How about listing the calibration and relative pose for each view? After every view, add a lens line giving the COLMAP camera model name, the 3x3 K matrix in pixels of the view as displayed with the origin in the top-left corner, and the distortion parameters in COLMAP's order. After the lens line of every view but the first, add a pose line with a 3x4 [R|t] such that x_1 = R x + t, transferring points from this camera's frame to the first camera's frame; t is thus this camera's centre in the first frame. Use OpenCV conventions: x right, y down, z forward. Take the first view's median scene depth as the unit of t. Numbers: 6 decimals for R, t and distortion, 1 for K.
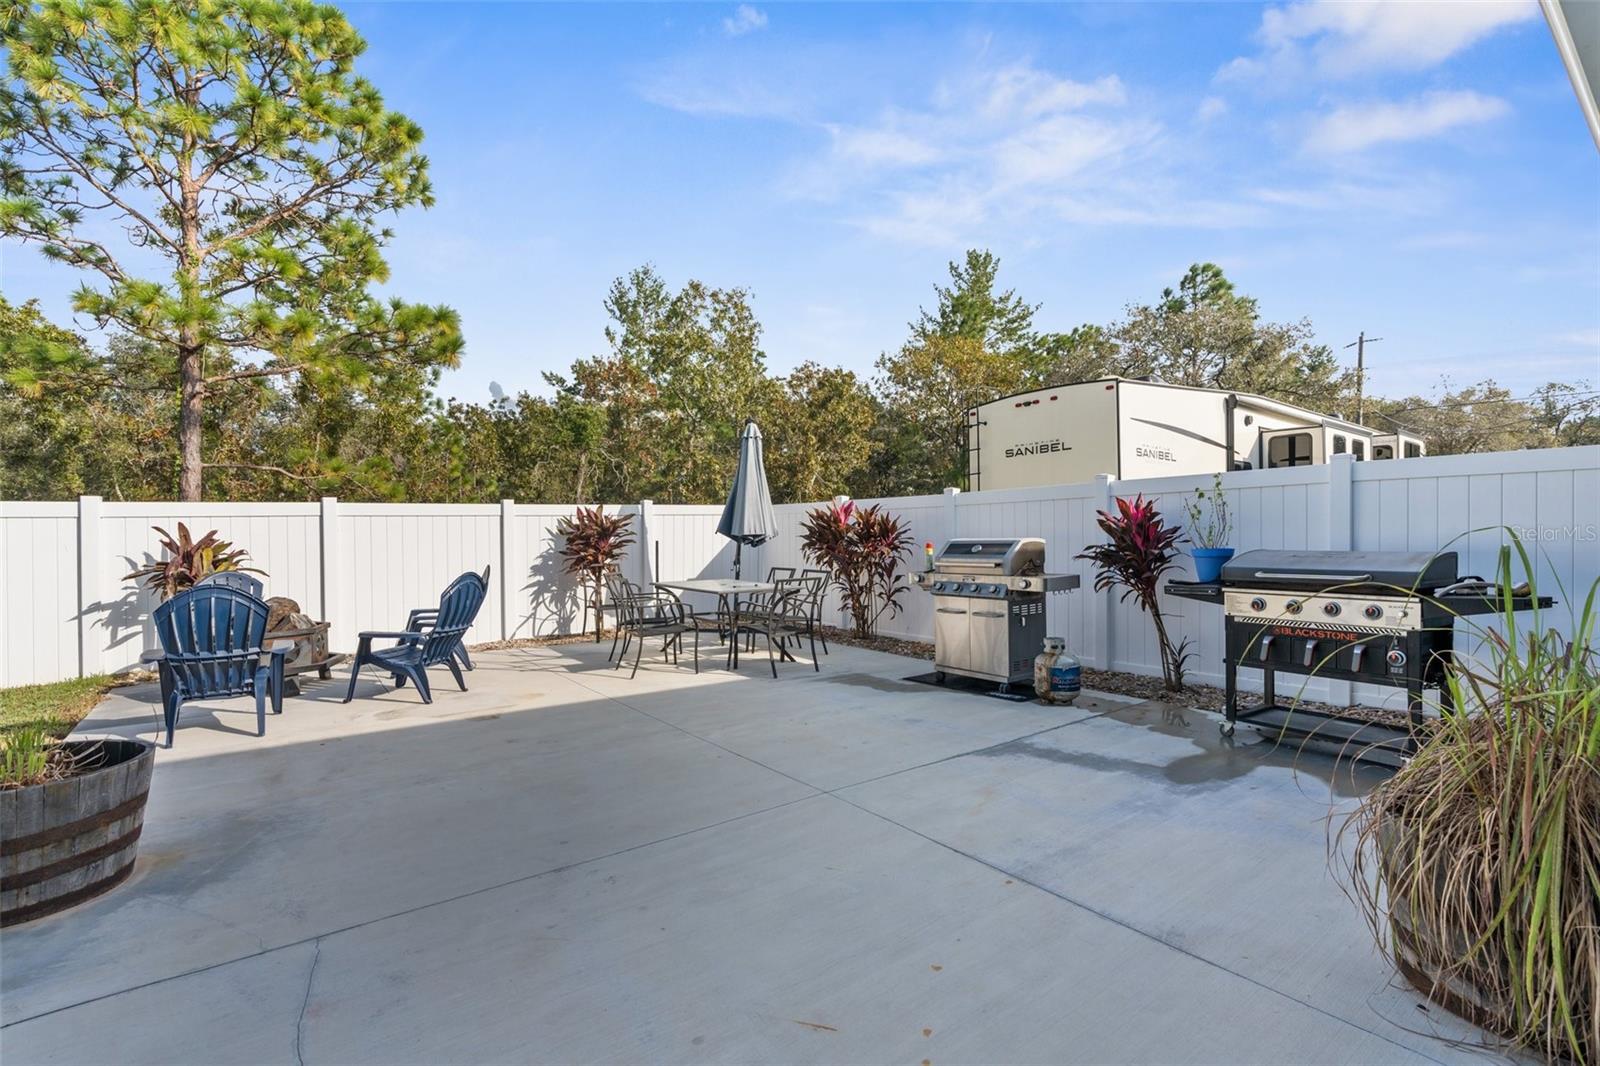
lens RADIAL K [[717.2, 0, 800.0], [0, 717.2, 533.0], [0, 0, 1]] dist [-0.000584, 0.001230]
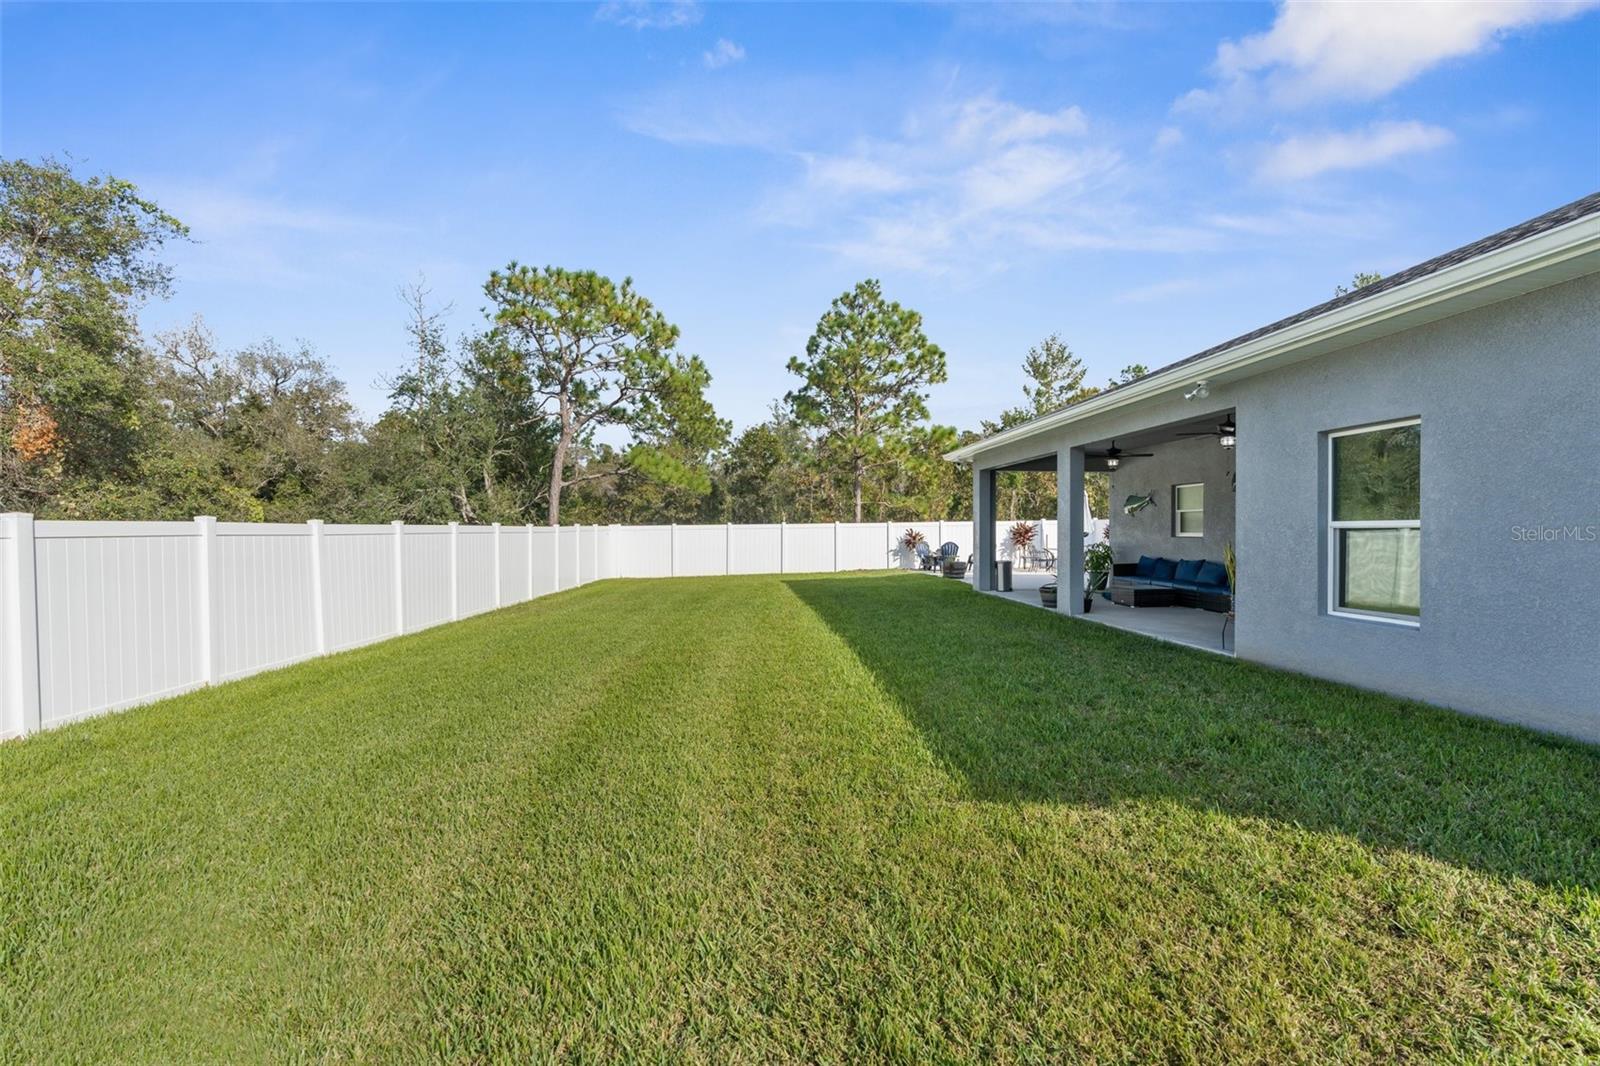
lens RADIAL K [[717.2, 0, 800.0], [0, 717.2, 533.0], [0, 0, 1]] dist [-0.000584, 0.001230]
pose [[0.846622, 0.005556, -0.532166, 0.445343], [-0.002396, 0.999975, 0.006628, -0.009352], [0.532190, -0.004336, 0.846614, -1.757046]]
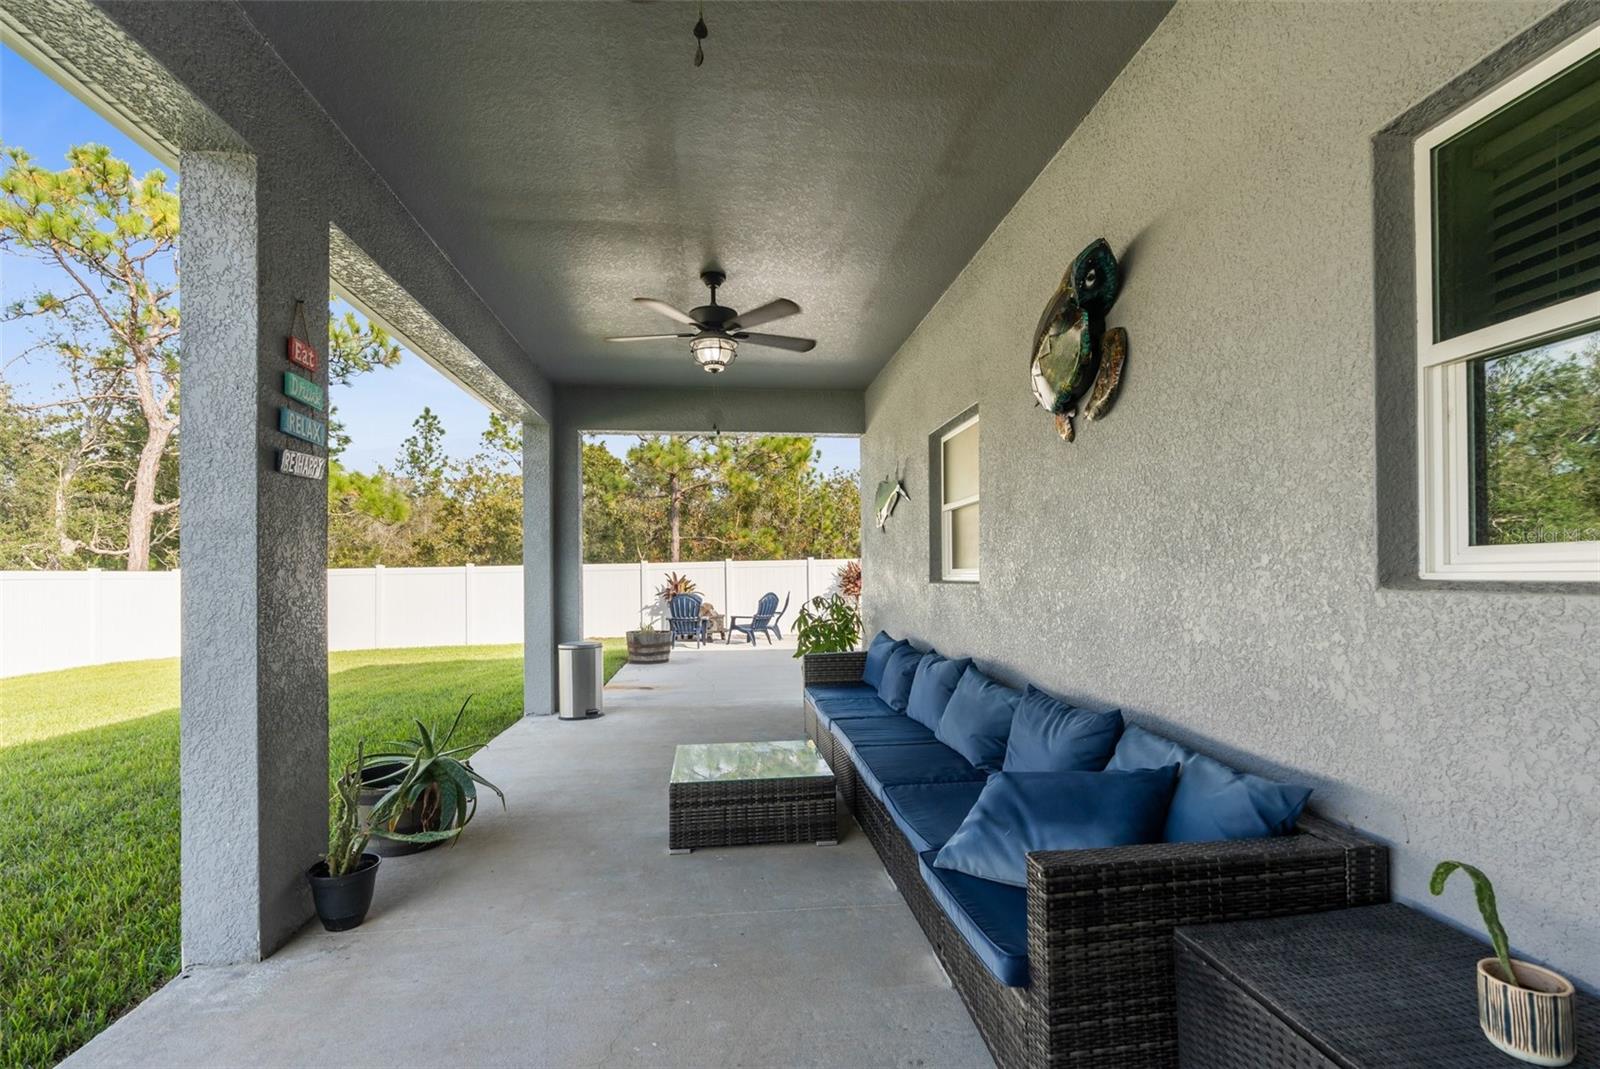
lens RADIAL K [[730.7, 0, 792.7], [0, 730.7, 573.9], [0, 0, 1]] dist [0.000851, 0.000400]
pose [[0.857945, -0.005144, -0.513716, 0.493930], [0.003664, 0.999986, -0.003895, 0.002589], [0.513728, 0.001460, 0.857952, -0.602137]]
